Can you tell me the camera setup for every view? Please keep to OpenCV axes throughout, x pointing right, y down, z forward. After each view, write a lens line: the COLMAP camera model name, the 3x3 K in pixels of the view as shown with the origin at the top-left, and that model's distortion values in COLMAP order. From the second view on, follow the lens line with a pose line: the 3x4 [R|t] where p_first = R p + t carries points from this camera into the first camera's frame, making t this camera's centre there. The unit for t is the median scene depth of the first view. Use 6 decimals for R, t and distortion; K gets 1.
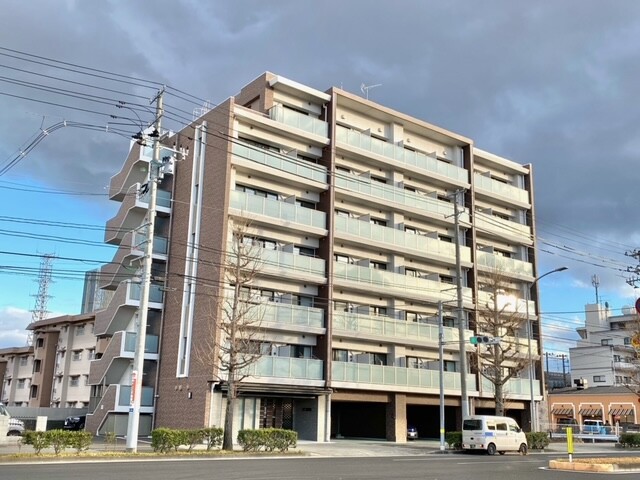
lens RADIAL K [[692.1, 0, 320.1], [0, 692.1, 239.9], [0, 0, 1]] dist [-0.101733, 0.000000]
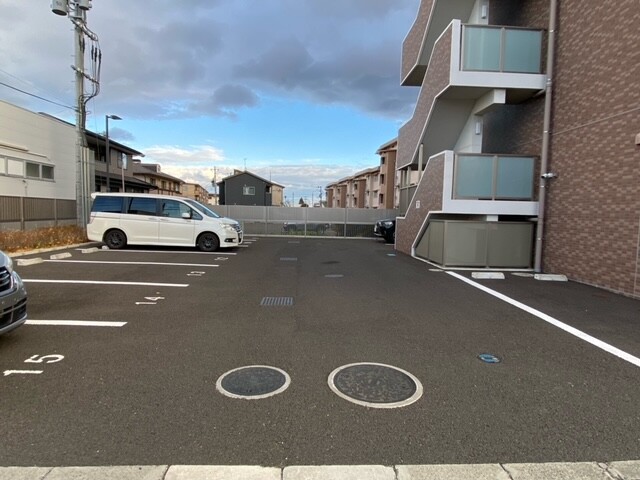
lens RADIAL K [[361.9, 0, 318.9], [0, 361.9, 239.6], [0, 0, 1]] dist [0.001261, 0.000054]
pose [[0.815410, 0.048643, -0.576837, -0.107782], [0.136460, 0.952230, 0.273197, 0.089891], [0.562570, -0.301483, 0.769820, 0.357994]]
